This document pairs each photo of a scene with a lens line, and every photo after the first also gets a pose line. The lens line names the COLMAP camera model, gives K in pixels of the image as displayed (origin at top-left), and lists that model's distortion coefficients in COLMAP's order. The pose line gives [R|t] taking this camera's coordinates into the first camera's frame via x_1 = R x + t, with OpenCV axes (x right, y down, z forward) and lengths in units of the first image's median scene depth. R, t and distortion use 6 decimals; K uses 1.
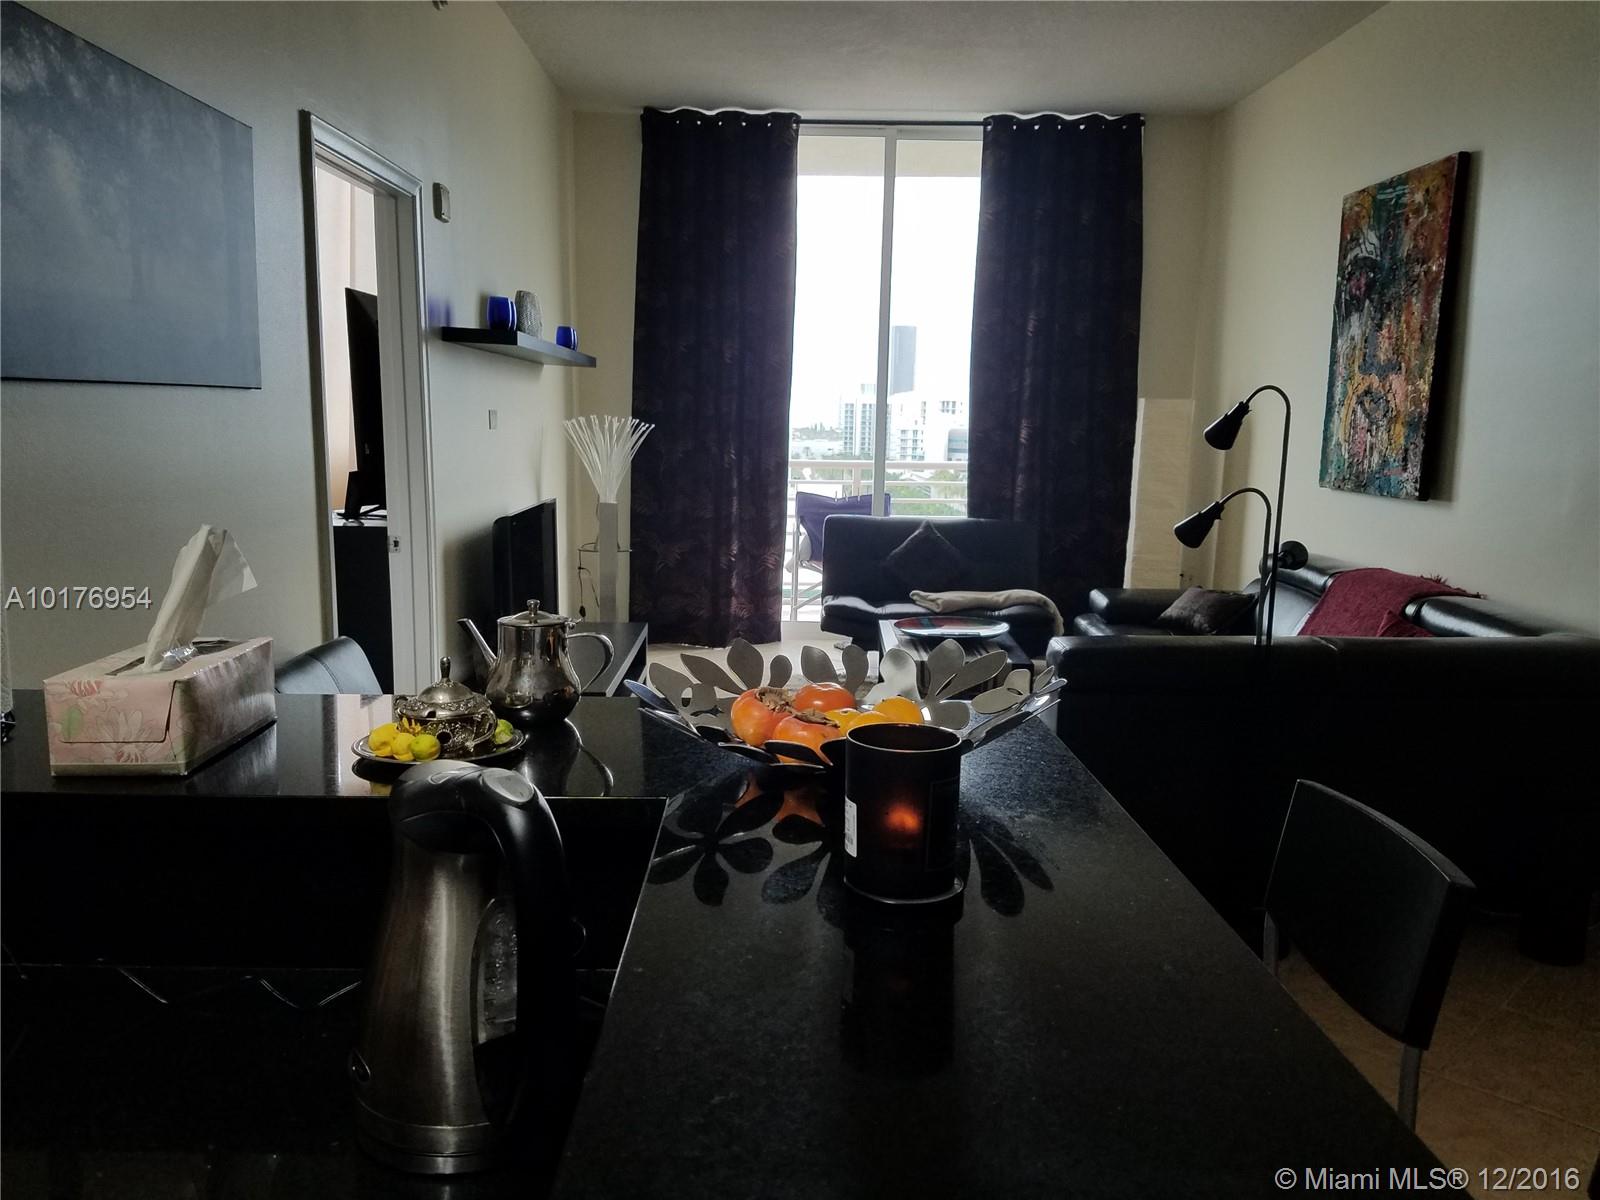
lens RADIAL K [[1222.2, 0, 800.0], [0, 1222.2, 600.0], [0, 0, 1]] dist [0.119314, -0.001058]
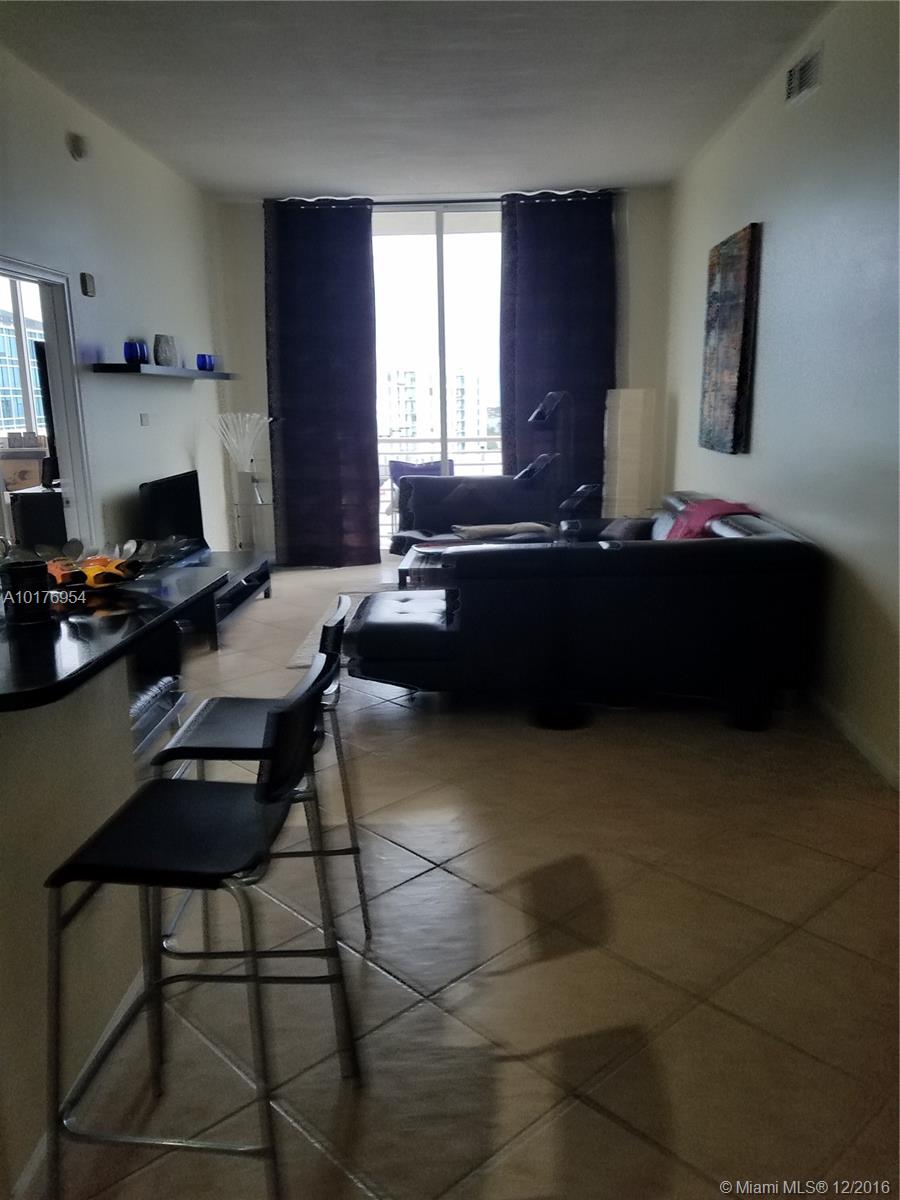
lens RADIAL K [[913.0, 0, 450.0], [0, 913.0, 600.0], [0, 0, 1]] dist [0.069504, -0.090089]
pose [[0.998814, -0.028803, -0.039249, 0.121111], [0.031243, 0.997522, 0.063044, 0.012005], [0.037336, -0.064195, 0.997239, -0.101853]]
